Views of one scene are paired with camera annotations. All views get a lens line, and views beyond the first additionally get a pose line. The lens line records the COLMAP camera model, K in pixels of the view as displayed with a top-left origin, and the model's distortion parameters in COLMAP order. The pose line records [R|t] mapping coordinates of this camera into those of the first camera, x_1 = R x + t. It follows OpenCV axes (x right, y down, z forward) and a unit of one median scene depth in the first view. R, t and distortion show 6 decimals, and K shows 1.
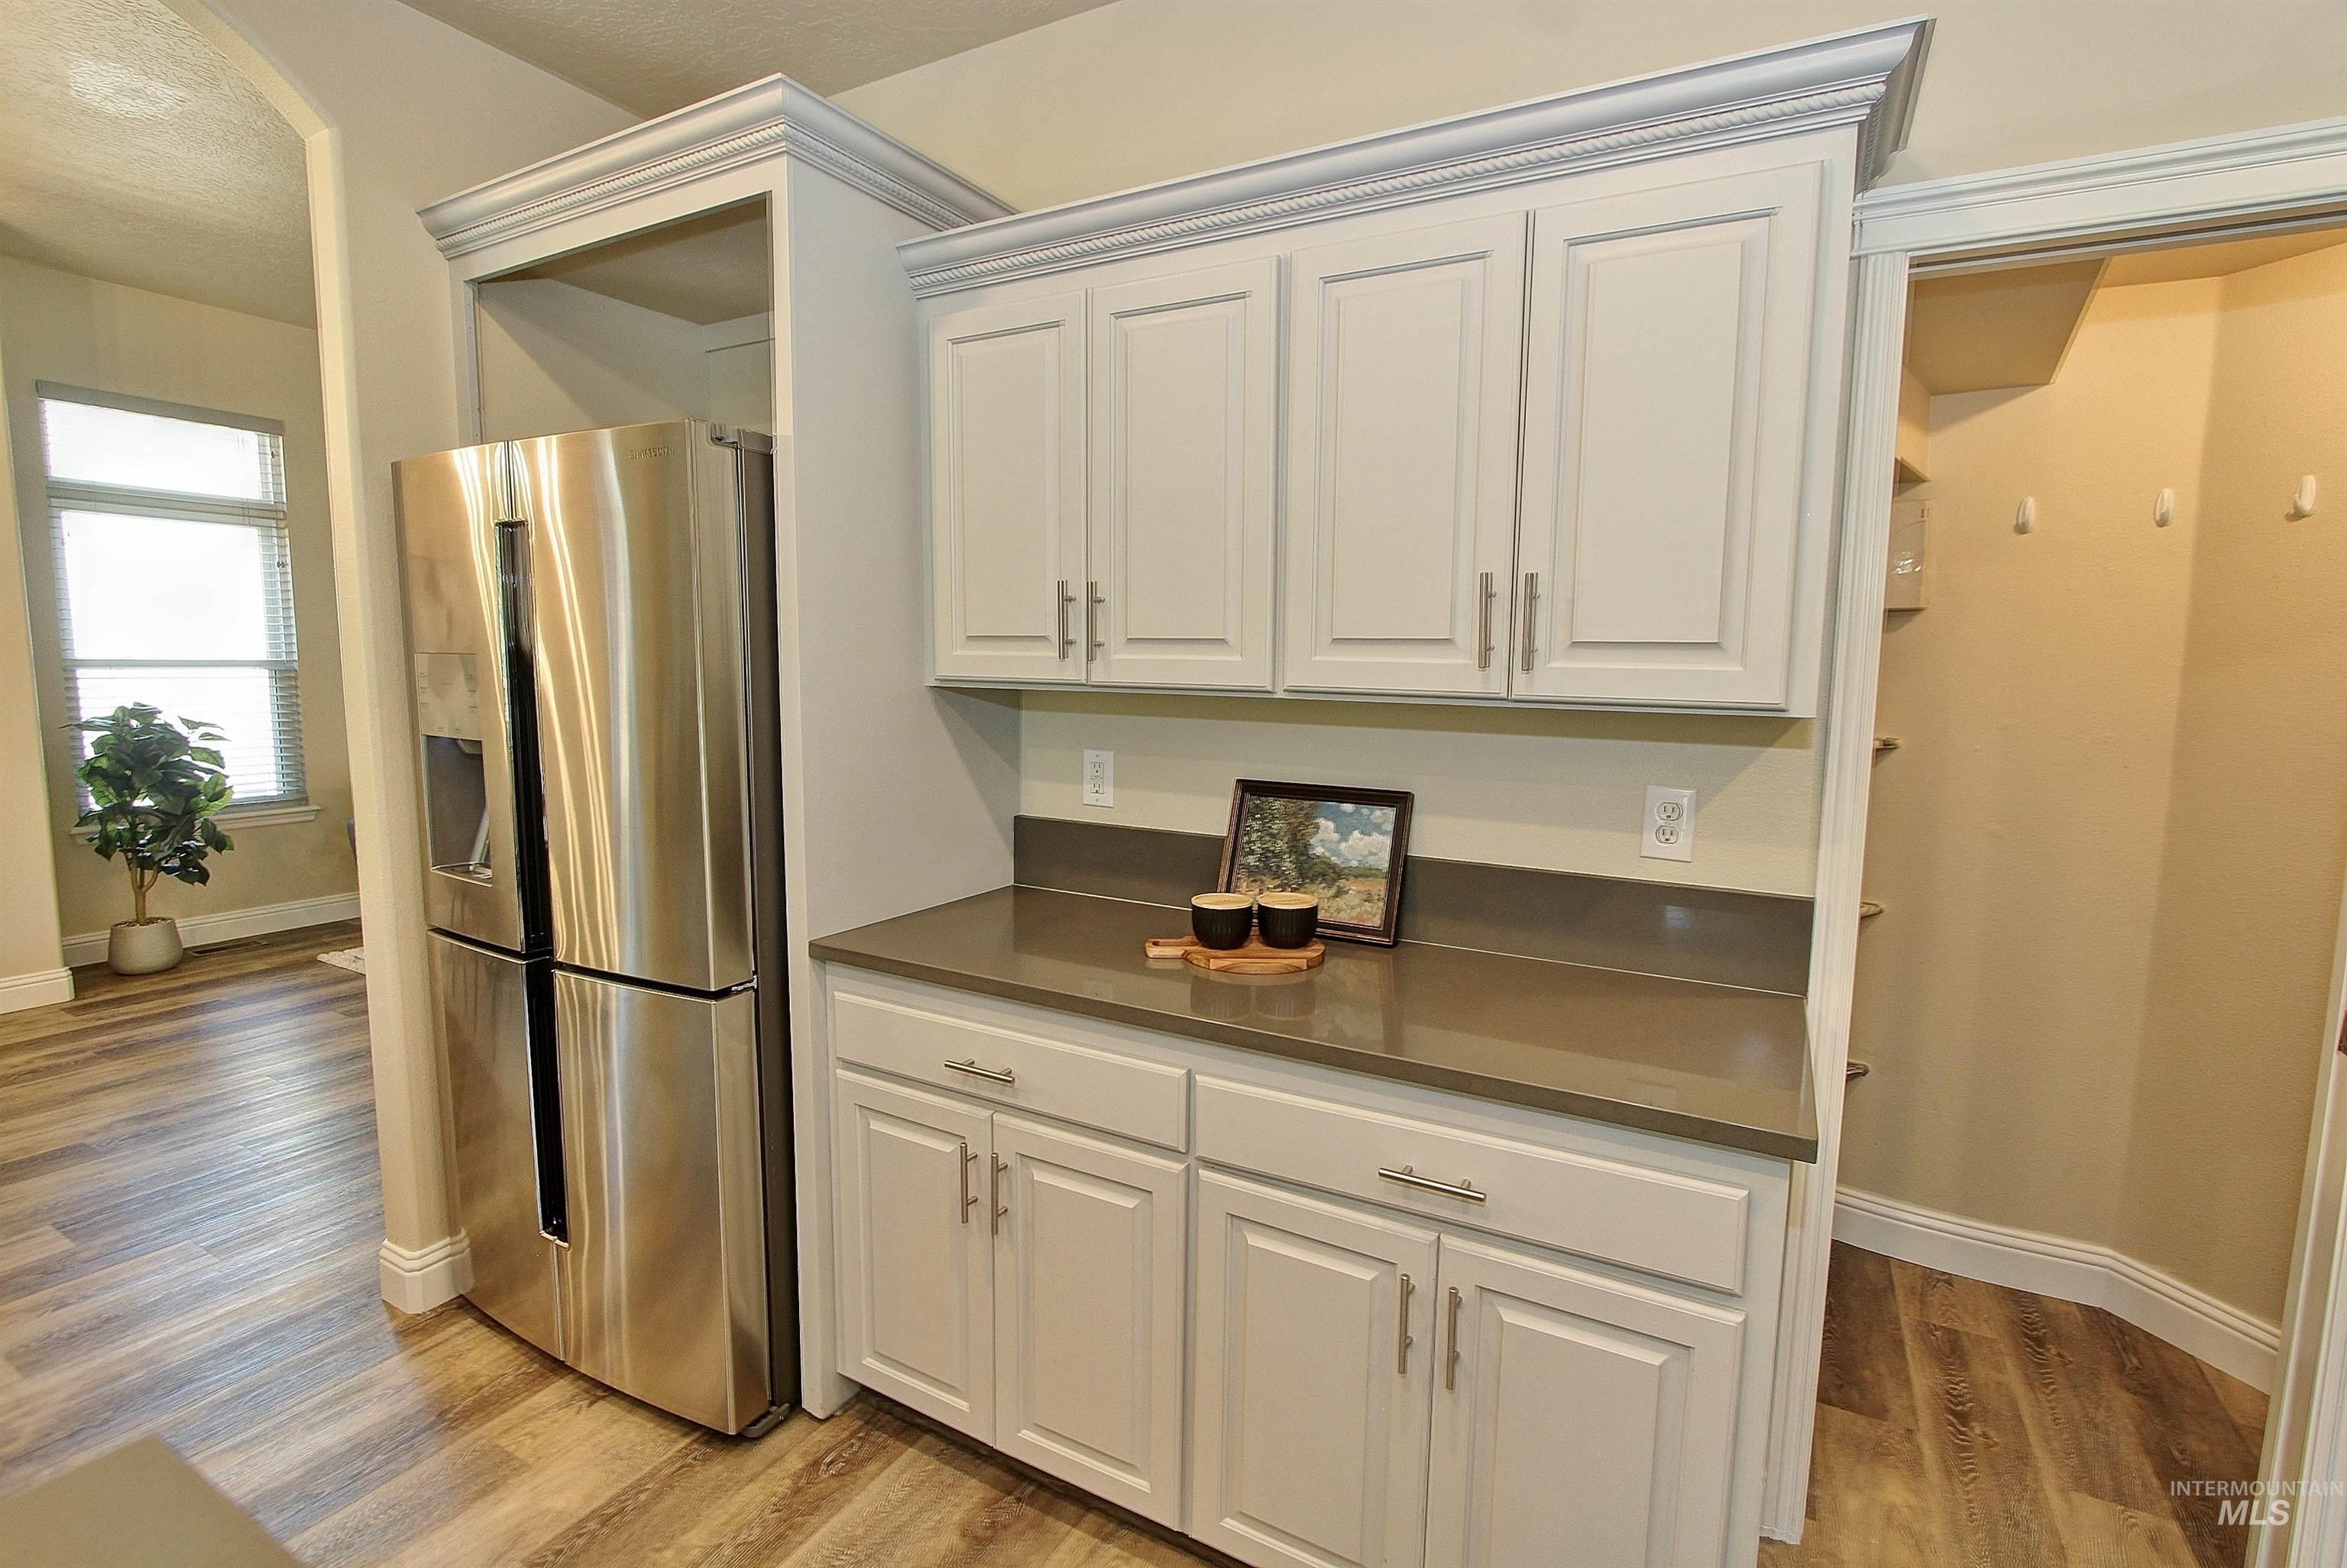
lens RADIAL K [[1081.1, 0, 1185.1], [0, 1081.1, 792.8], [0, 0, 1]] dist [-0.018362, -0.000164]
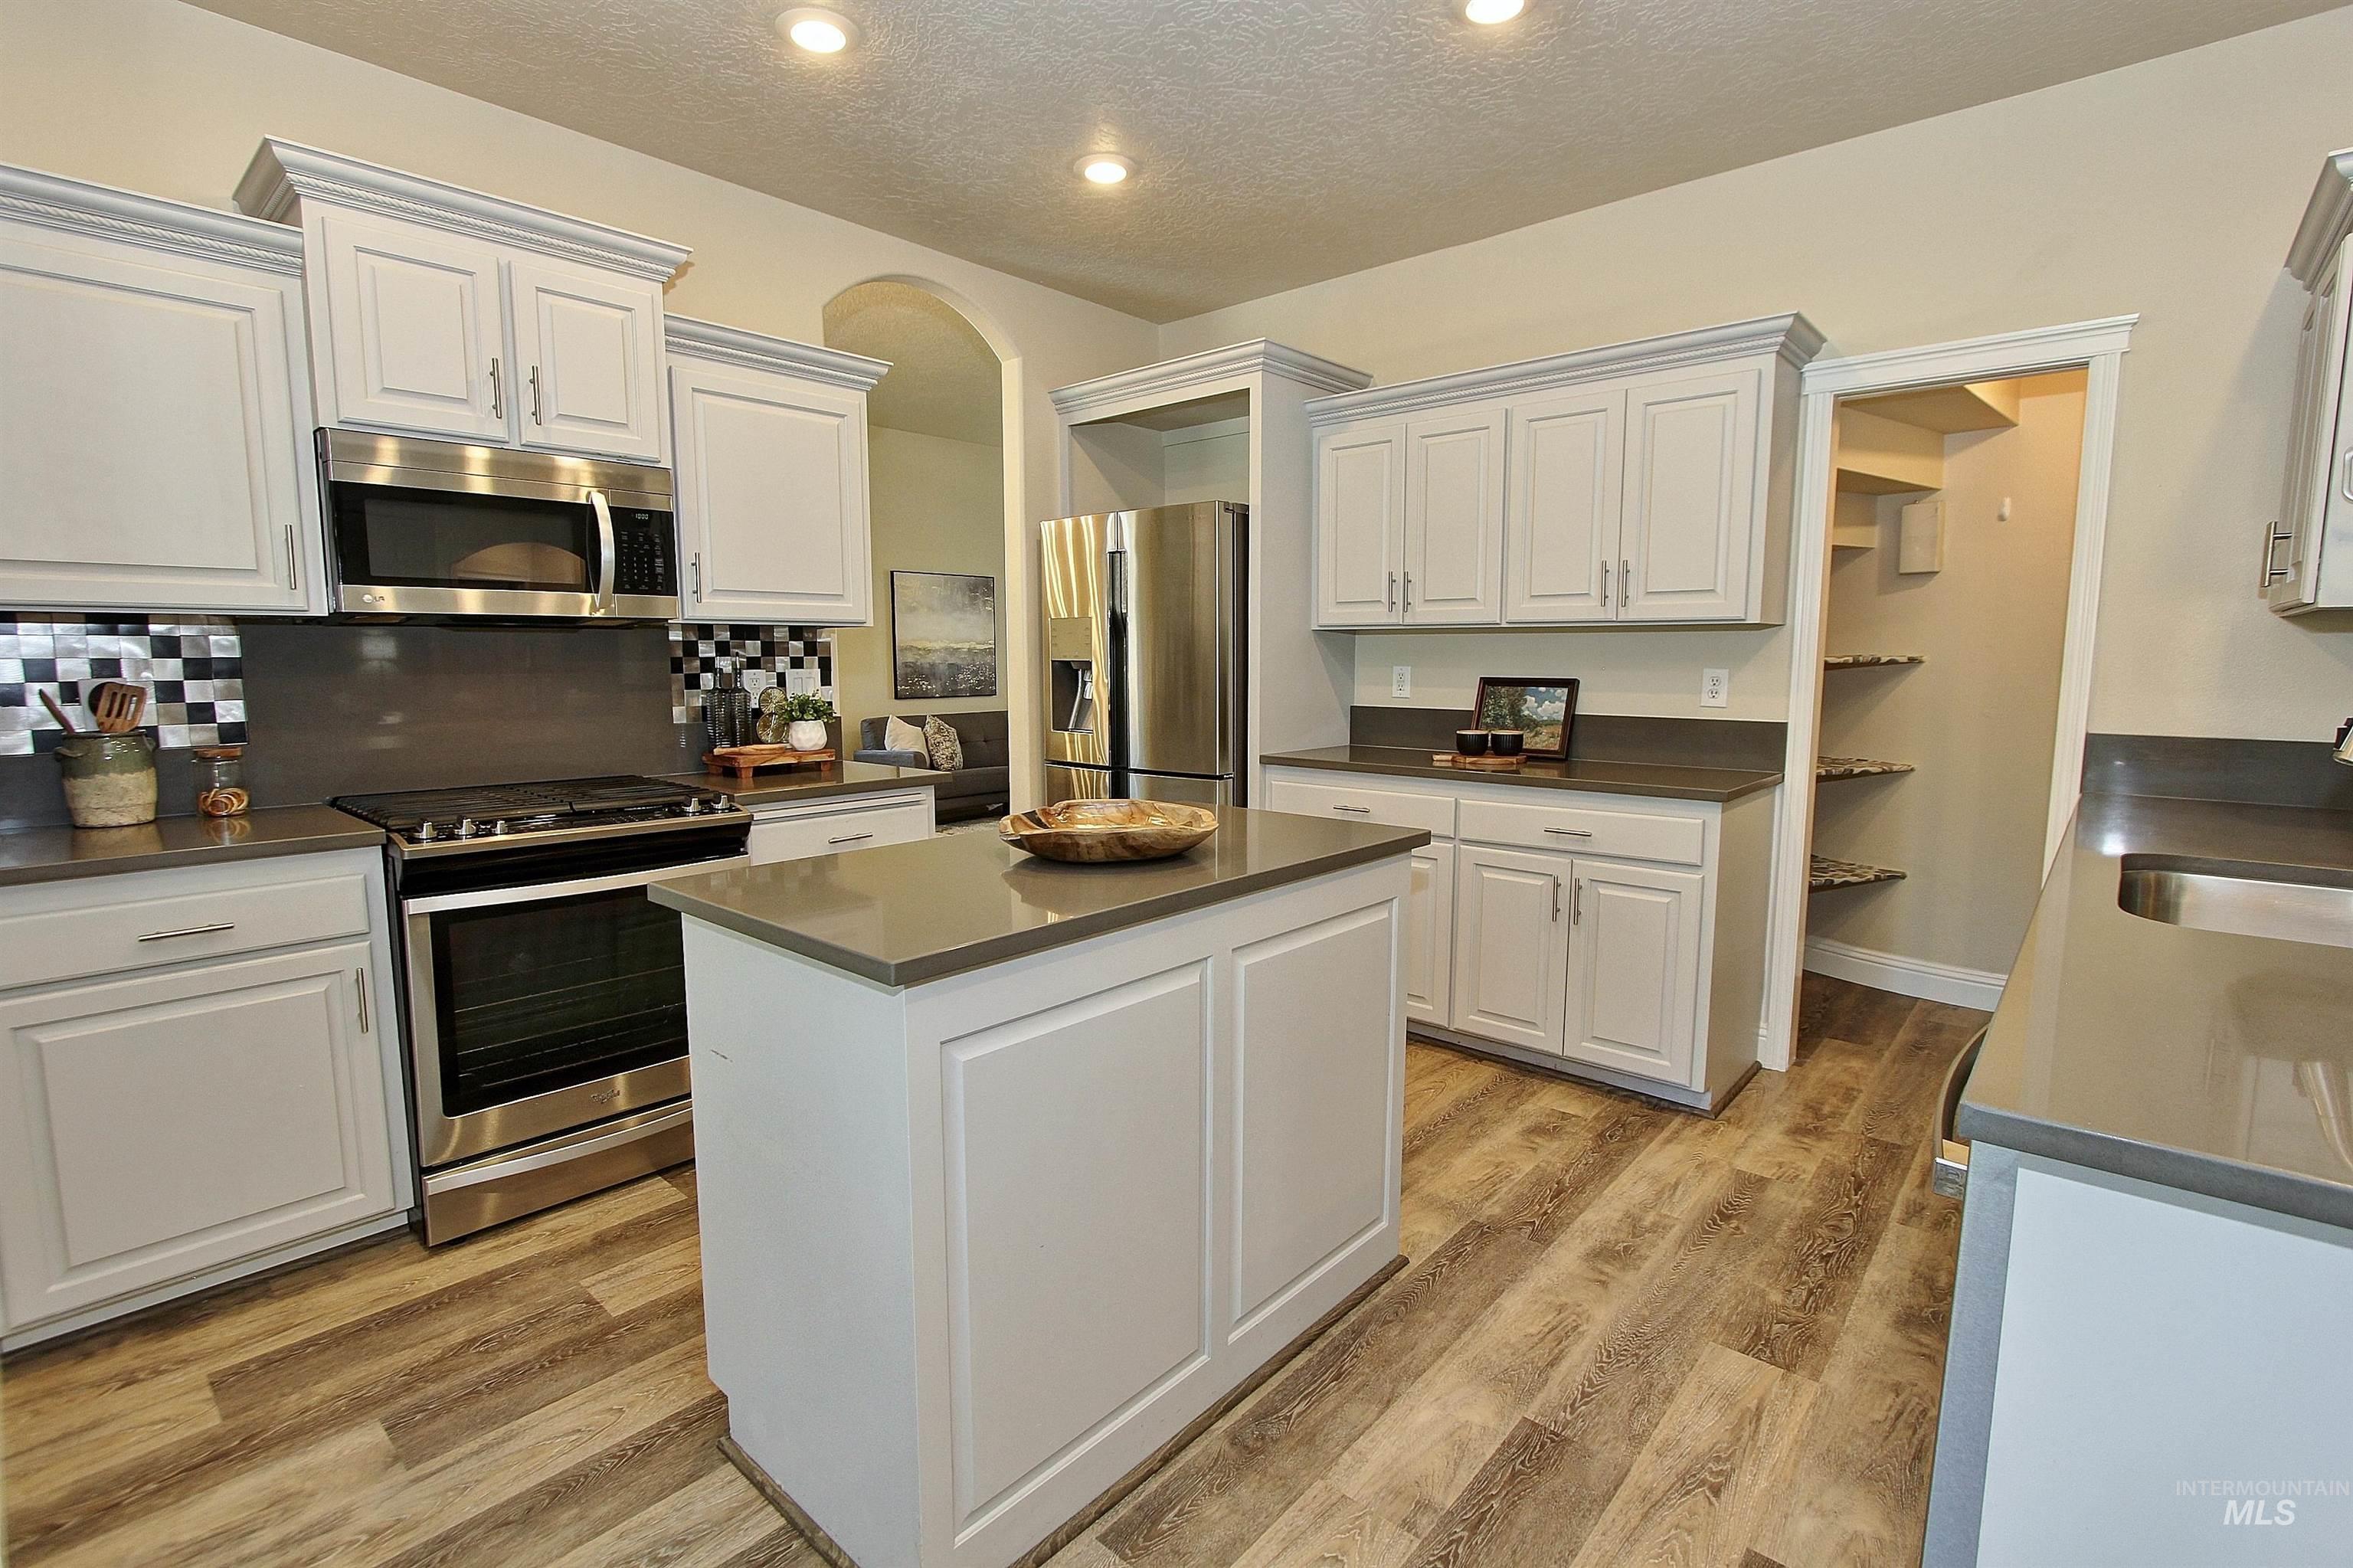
lens RADIAL K [[1082.4, 0, 1184.8], [0, 1082.4, 788.5], [0, 0, 1]] dist [-0.011873, -0.000079]
pose [[0.975557, 0.010943, -0.219473, -0.039902], [-0.011258, 0.999937, -0.000185, 0.192679], [0.219457, 0.002651, 0.975619, -0.953476]]
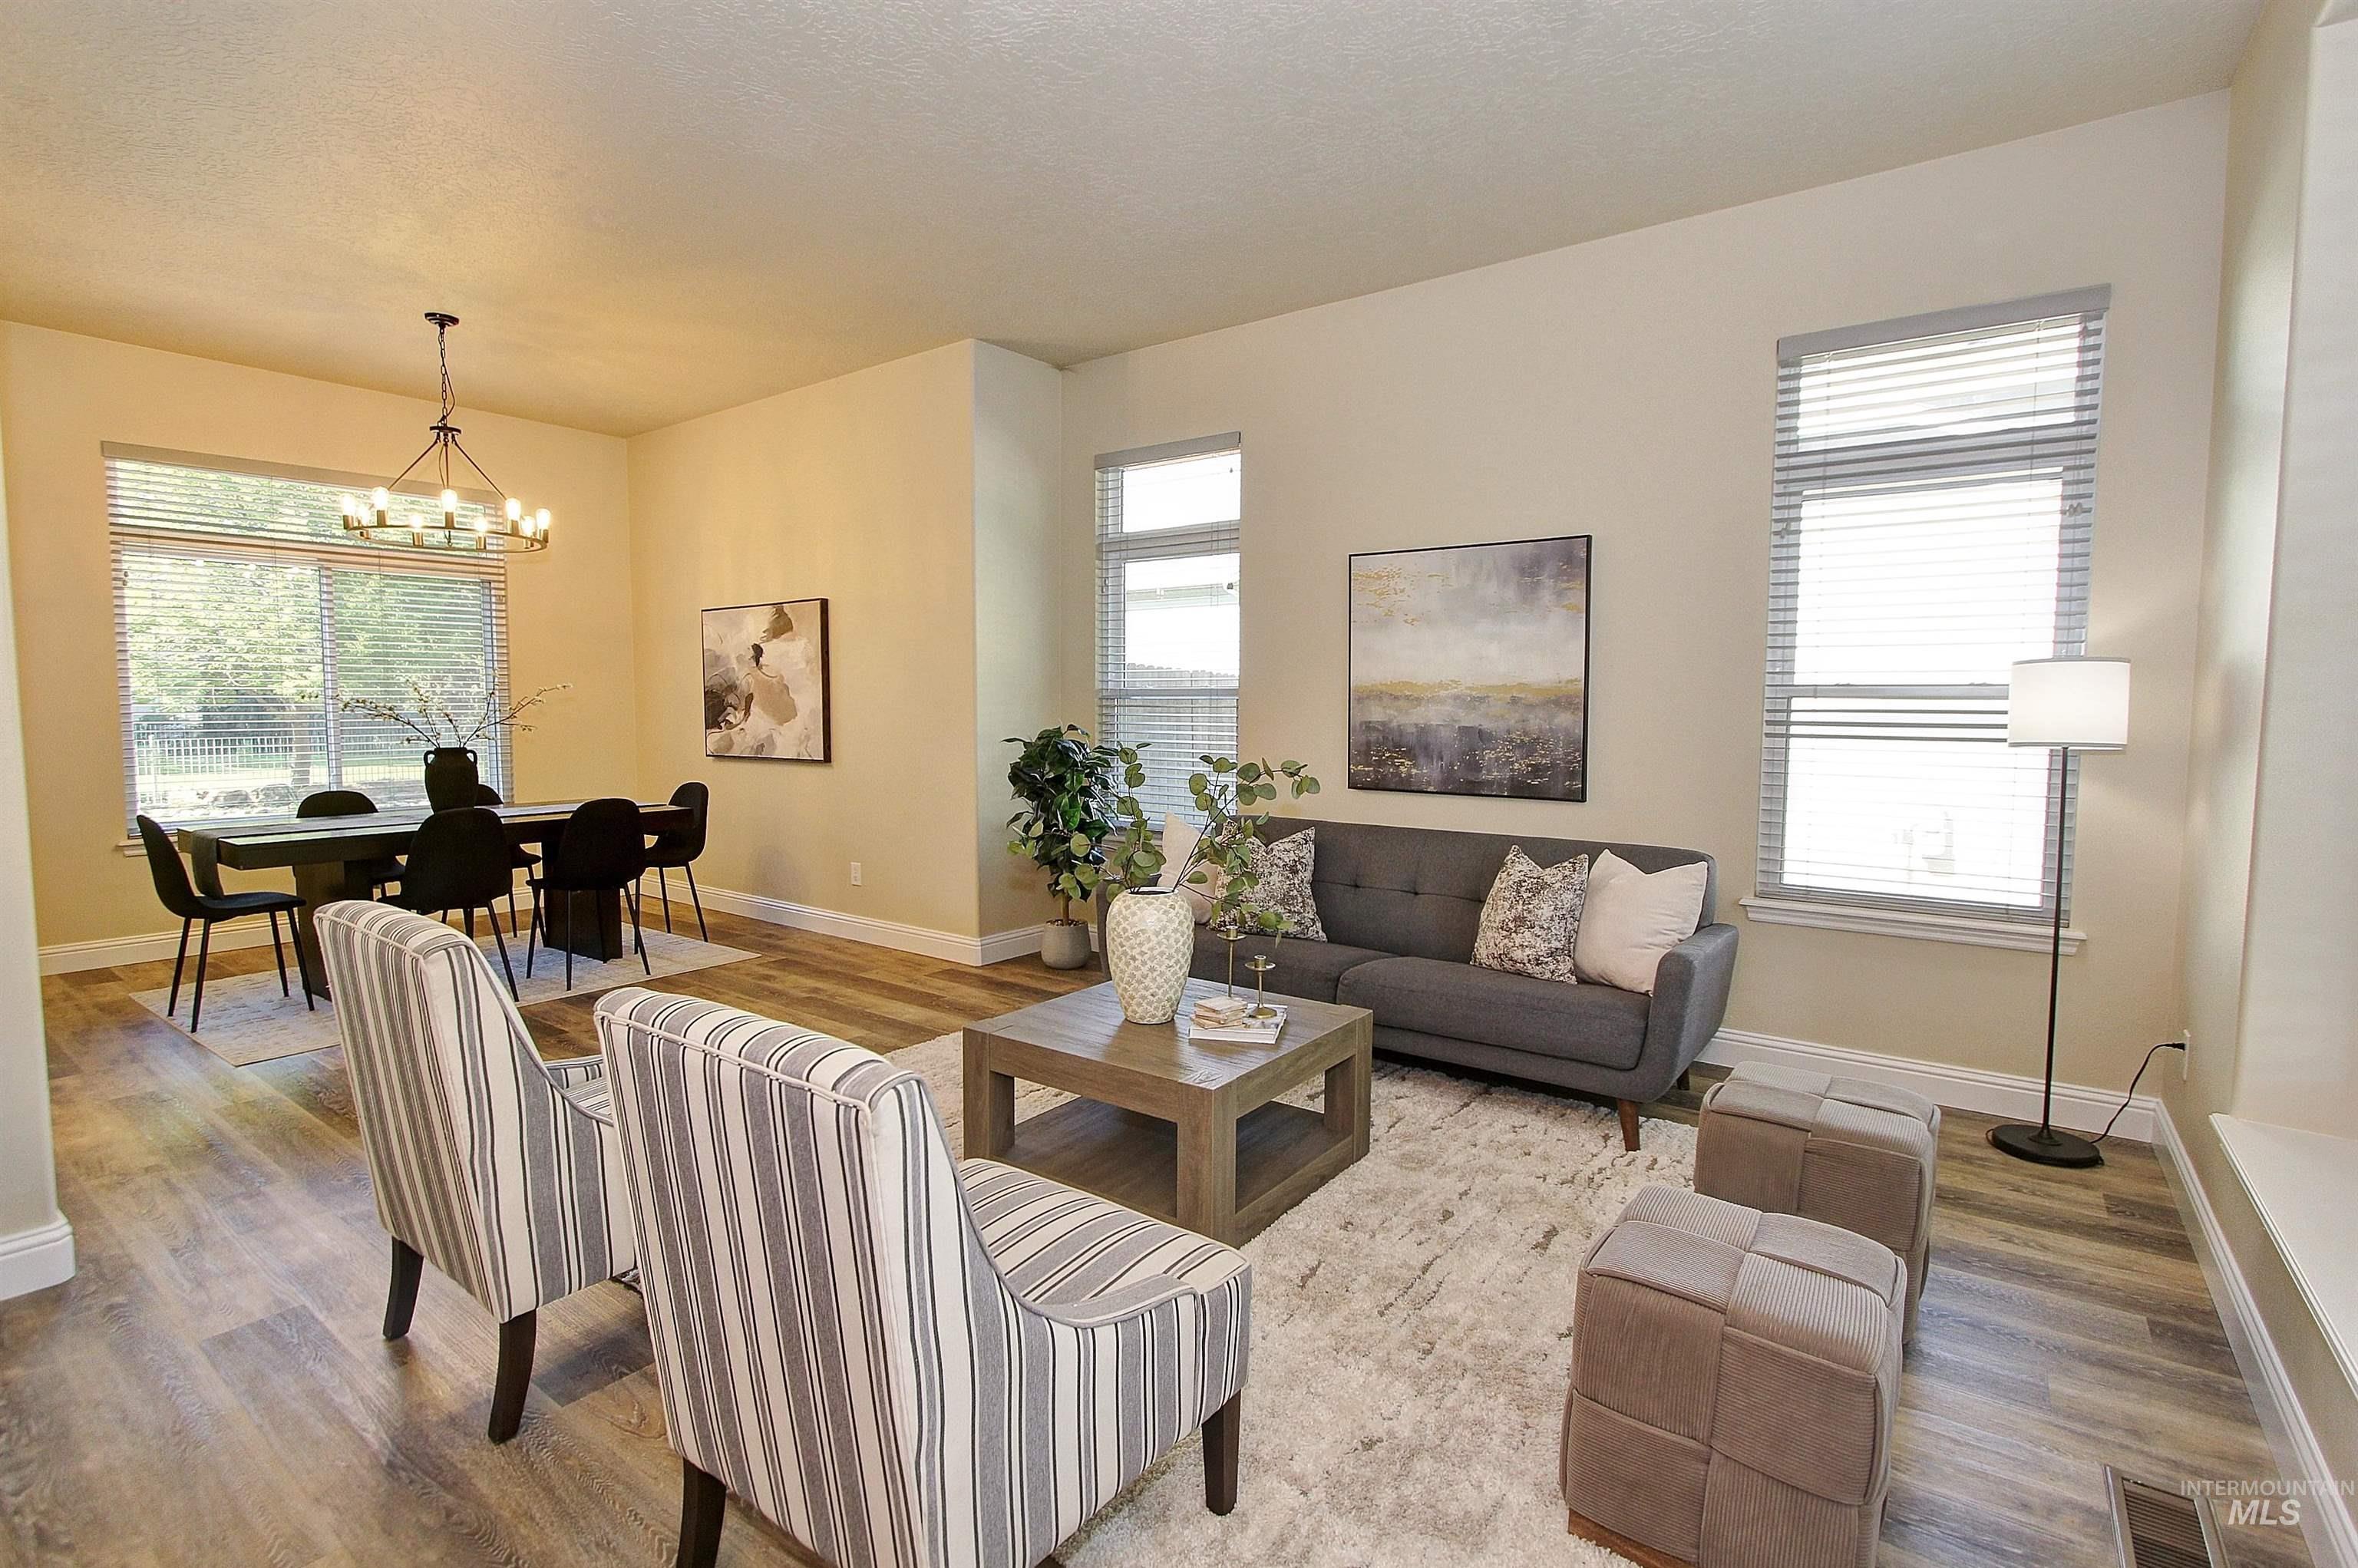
lens RADIAL K [[1086.3, 0, 1190.7], [0, 1086.3, 792.8], [0, 0, 1]] dist [-0.018362, -0.000164]
pose [[-0.129351, 0.059255, -0.989827, 0.284022], [-0.134688, 0.987912, 0.076741, -0.279015], [0.982409, 0.143245, -0.119806, 2.963389]]
